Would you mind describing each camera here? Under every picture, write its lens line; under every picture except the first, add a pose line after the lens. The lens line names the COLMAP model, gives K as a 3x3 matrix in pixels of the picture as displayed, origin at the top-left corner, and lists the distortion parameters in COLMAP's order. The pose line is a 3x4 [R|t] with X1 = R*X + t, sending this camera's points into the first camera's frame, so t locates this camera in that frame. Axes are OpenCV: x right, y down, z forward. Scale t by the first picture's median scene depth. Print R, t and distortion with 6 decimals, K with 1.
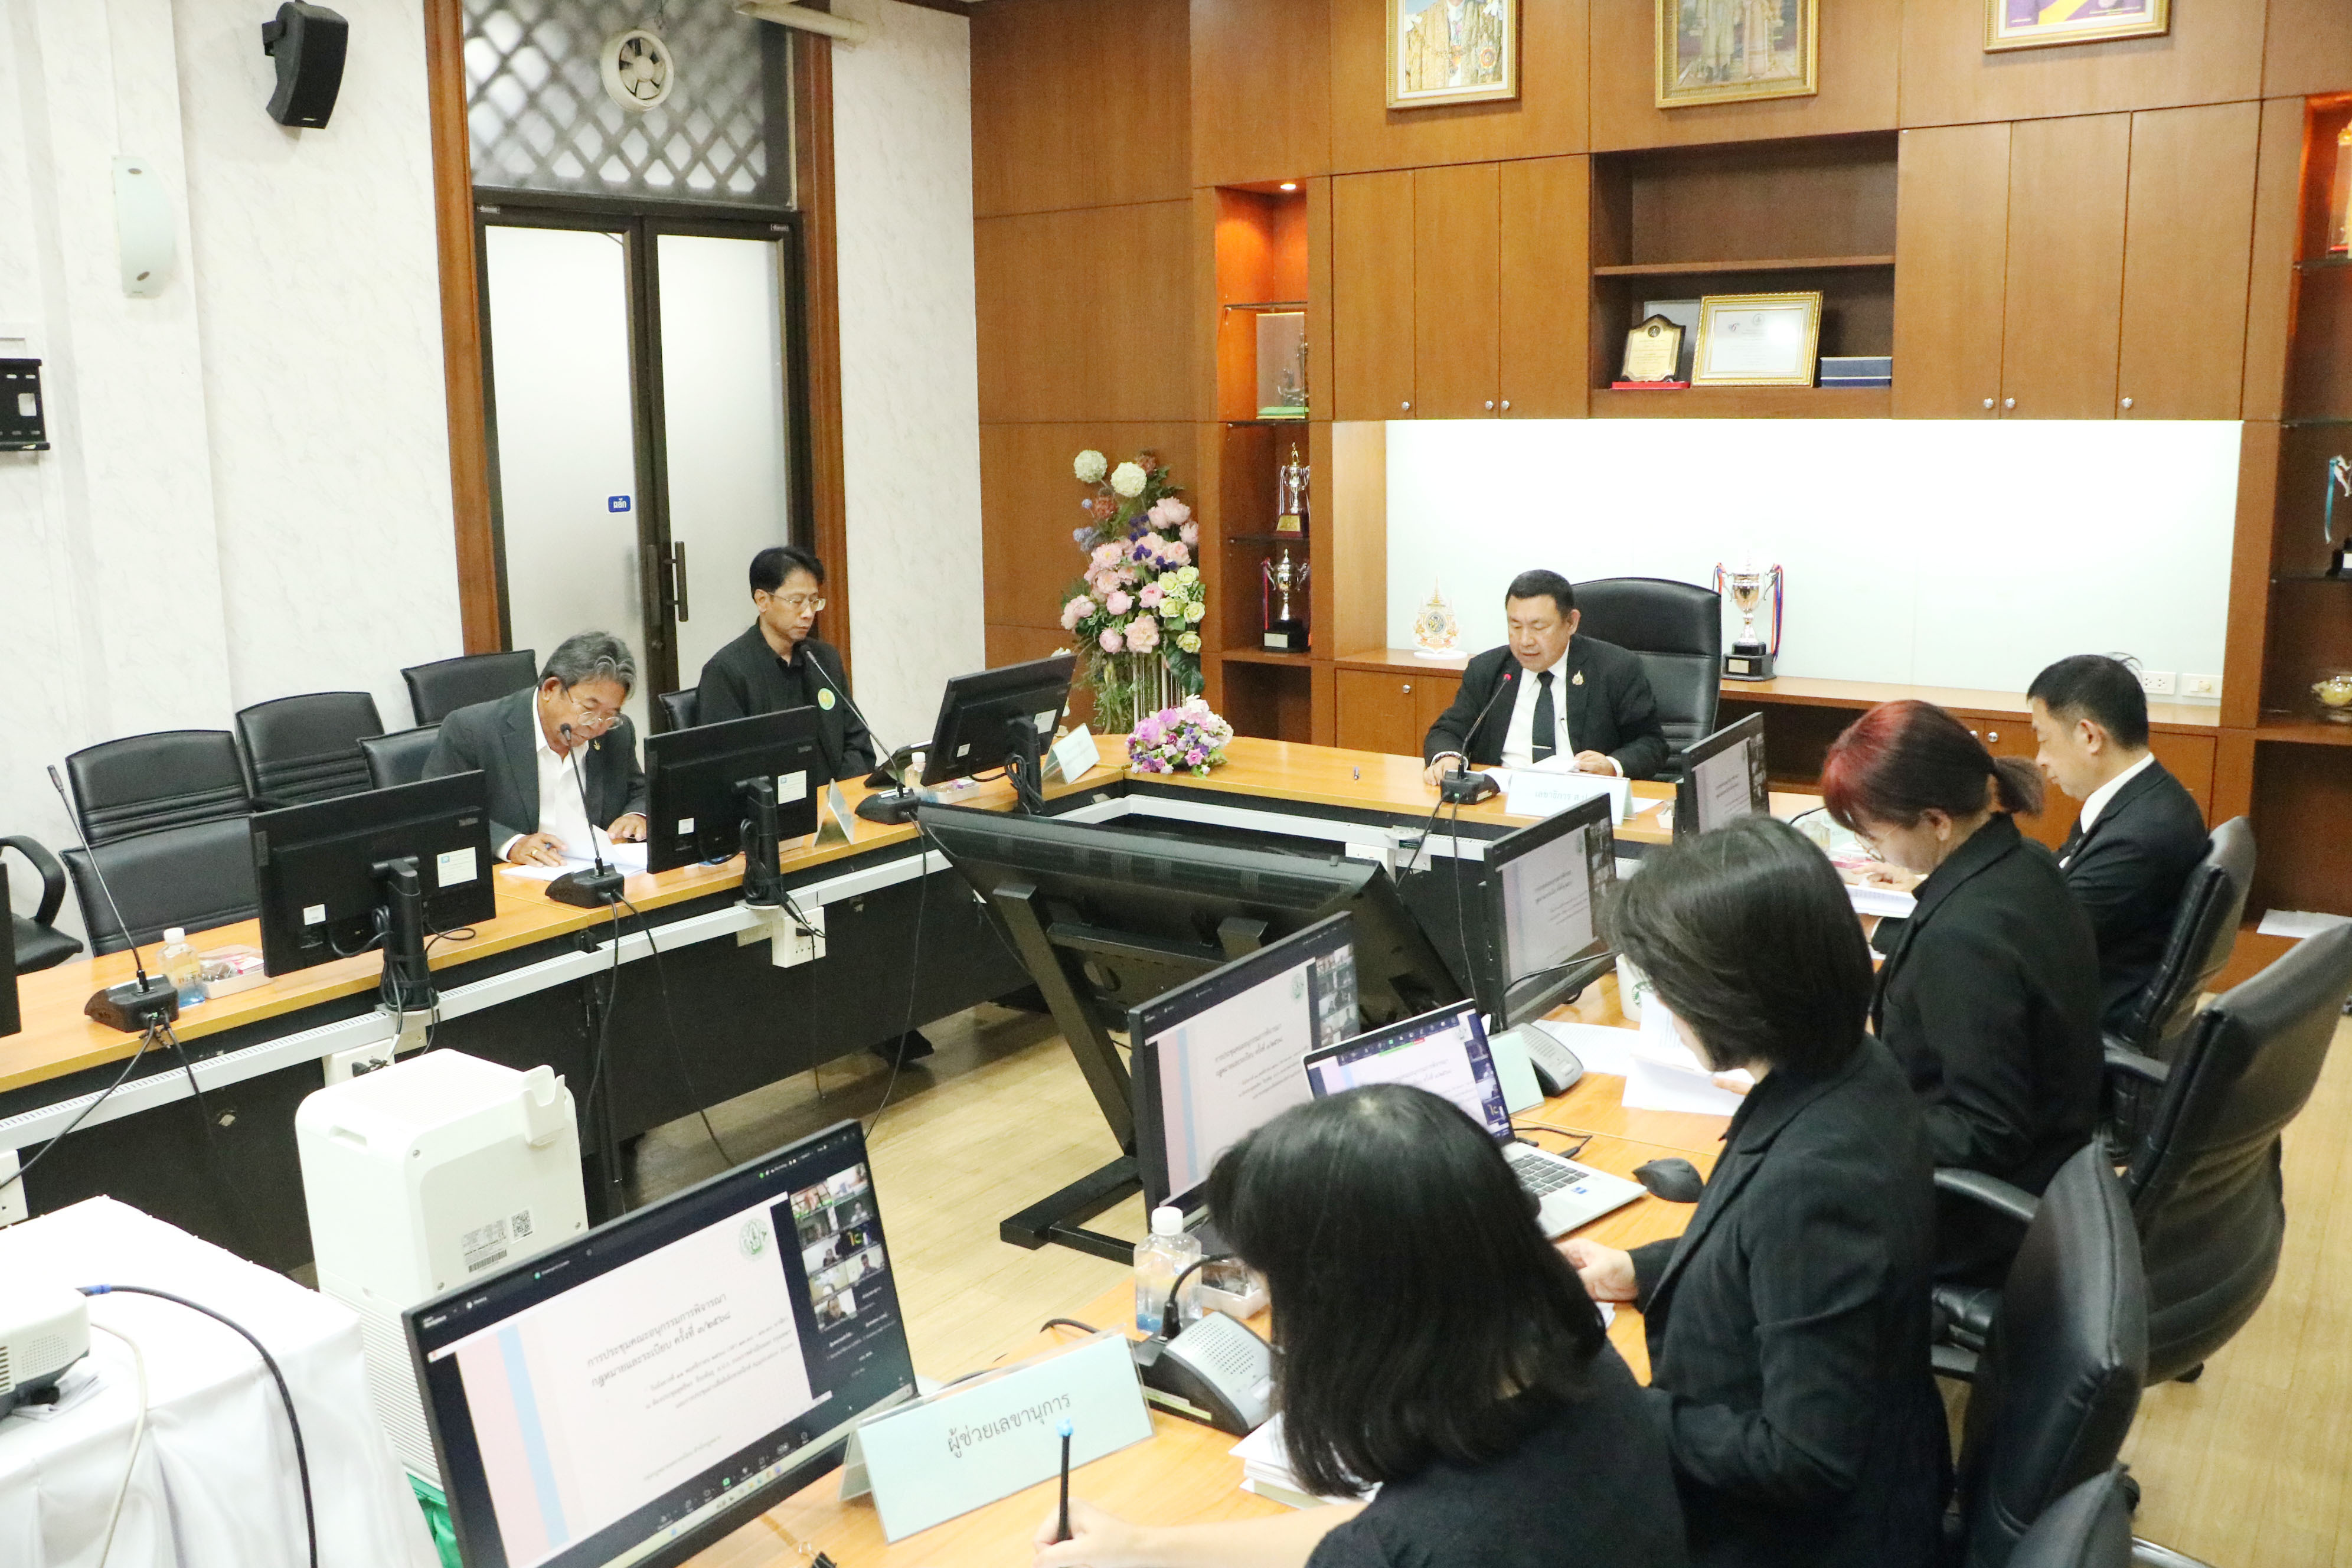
lens RADIAL K [[1902.7, 0, 1176.0], [0, 1902.7, 784.0], [0, 0, 1]] dist [-0.188734, 0.170616]
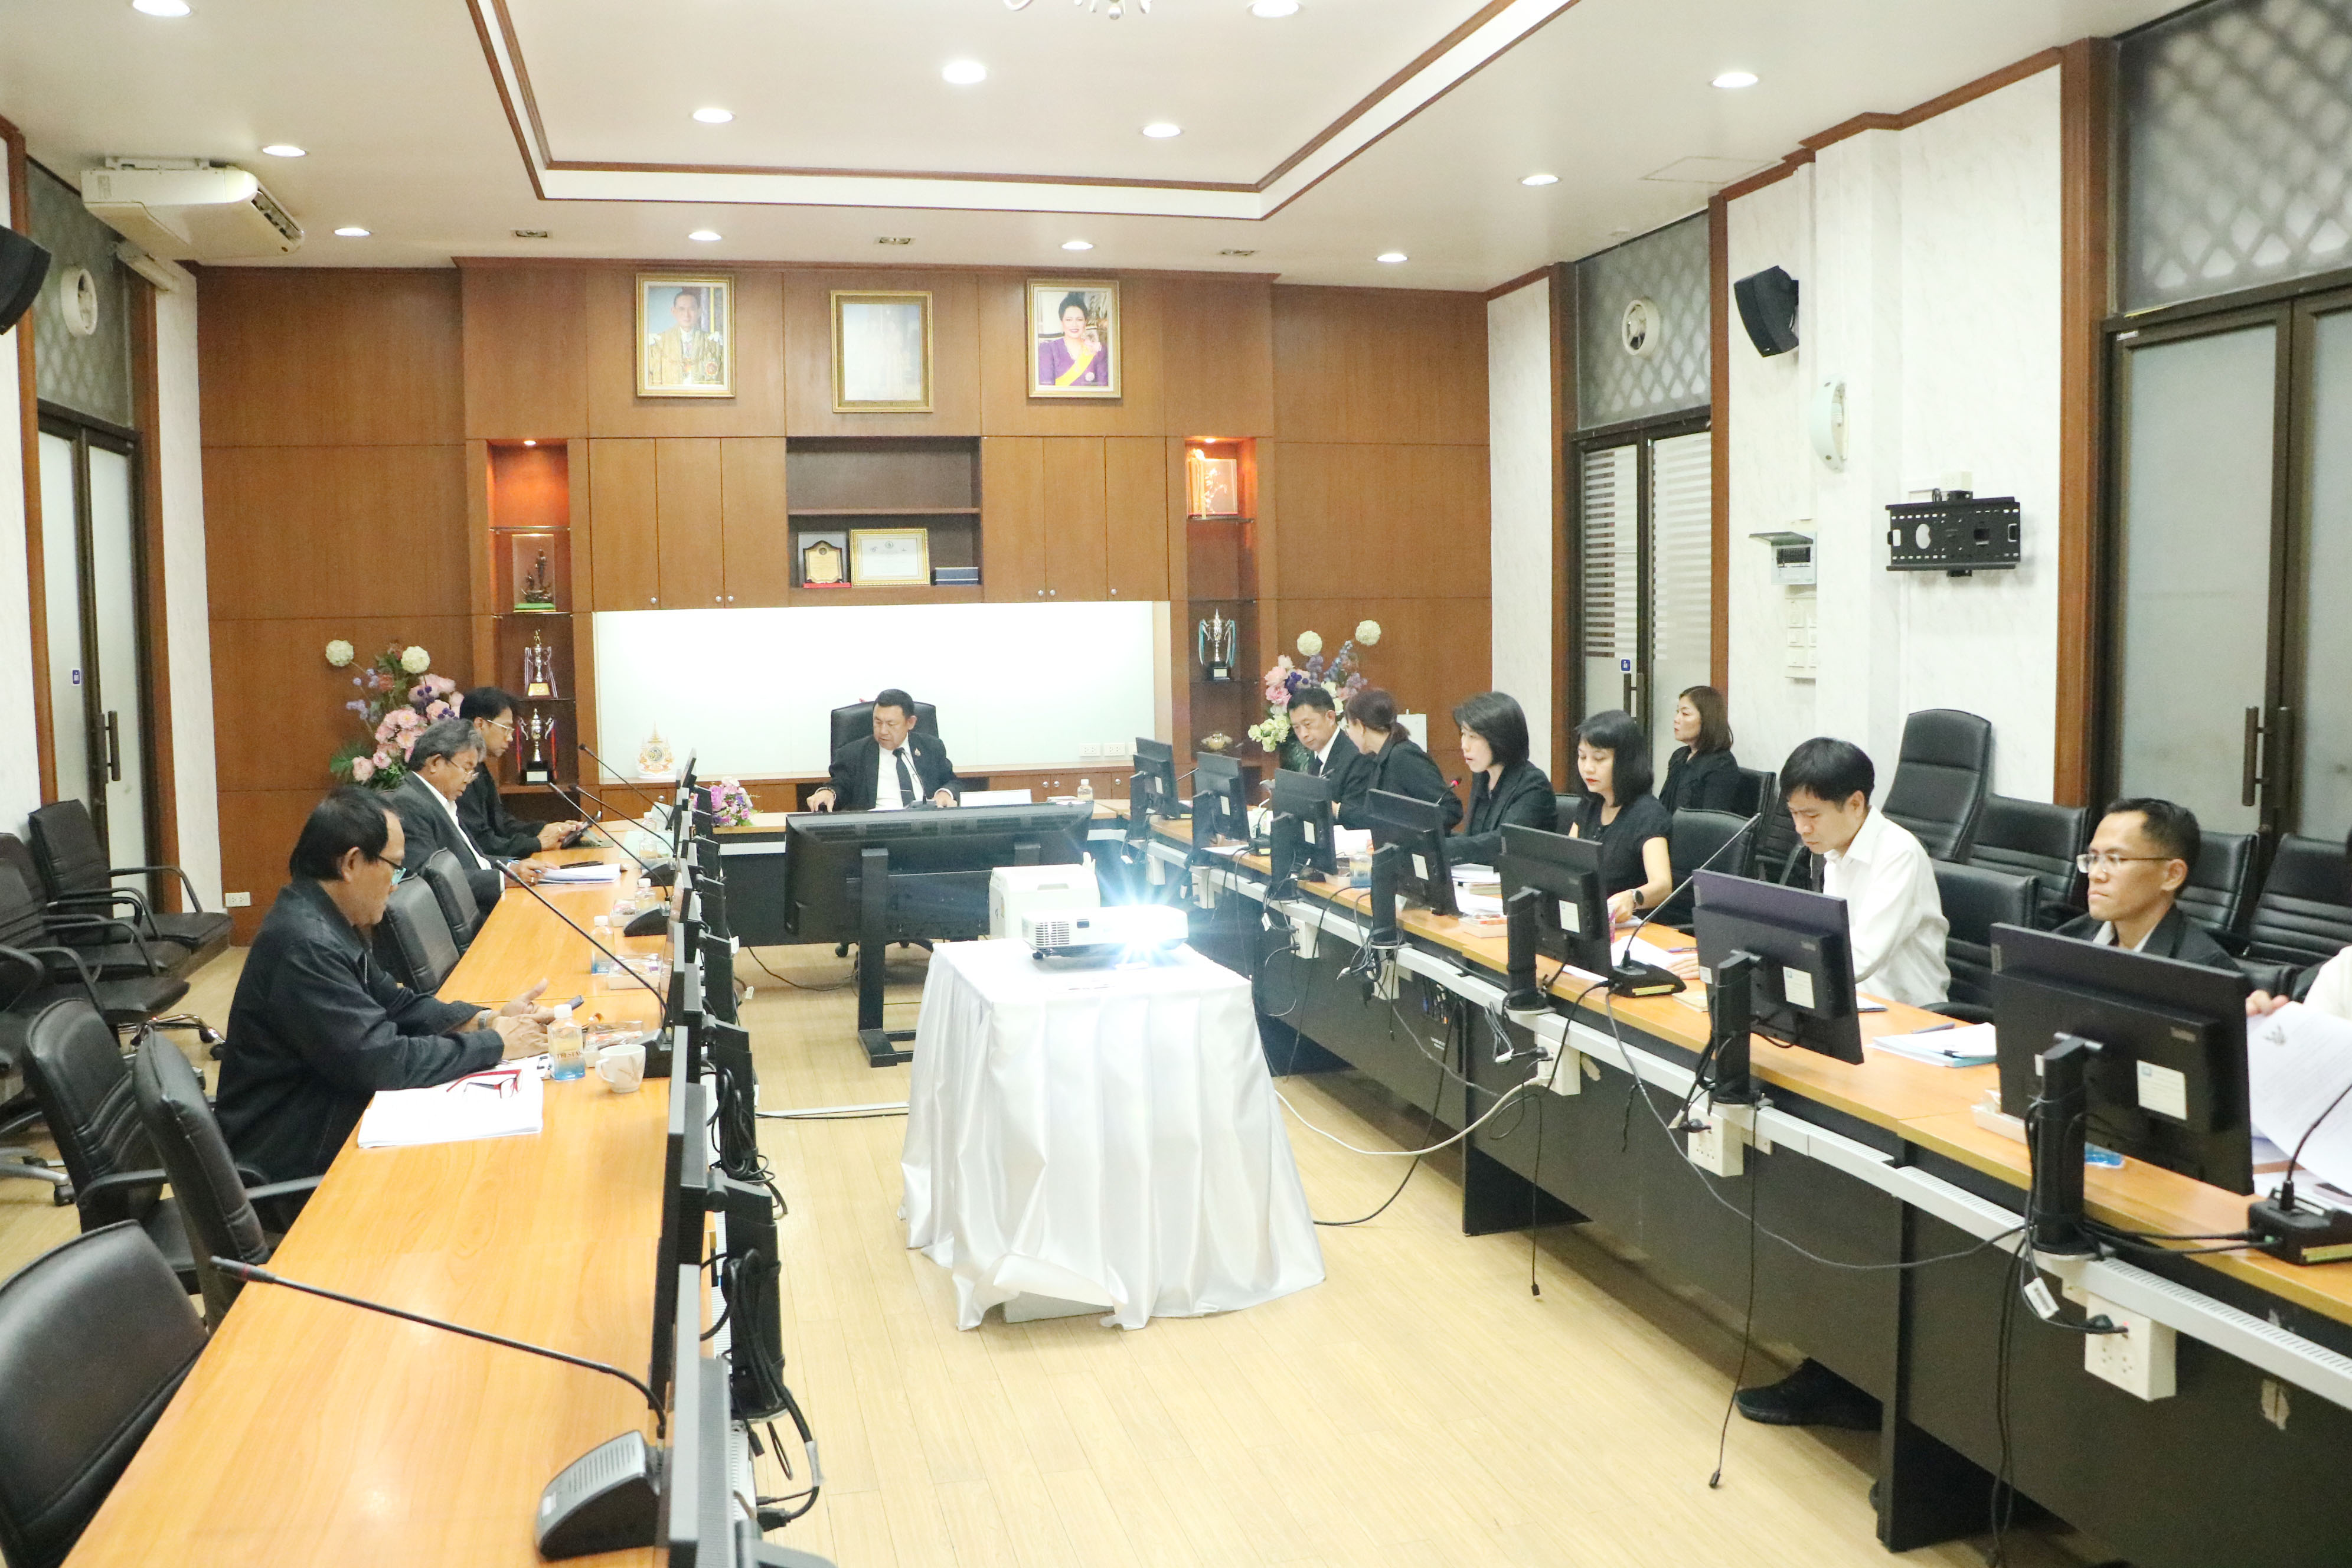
lens RADIAL K [[1902.7, 0, 1176.0], [0, 1902.7, 784.0], [0, 0, 1]] dist [-0.188734, 0.170616]
pose [[0.656745, -0.056763, 0.751973, -0.742503], [0.148440, 0.987385, -0.055109, 0.080078], [-0.739359, 0.147815, 0.656886, -0.226369]]
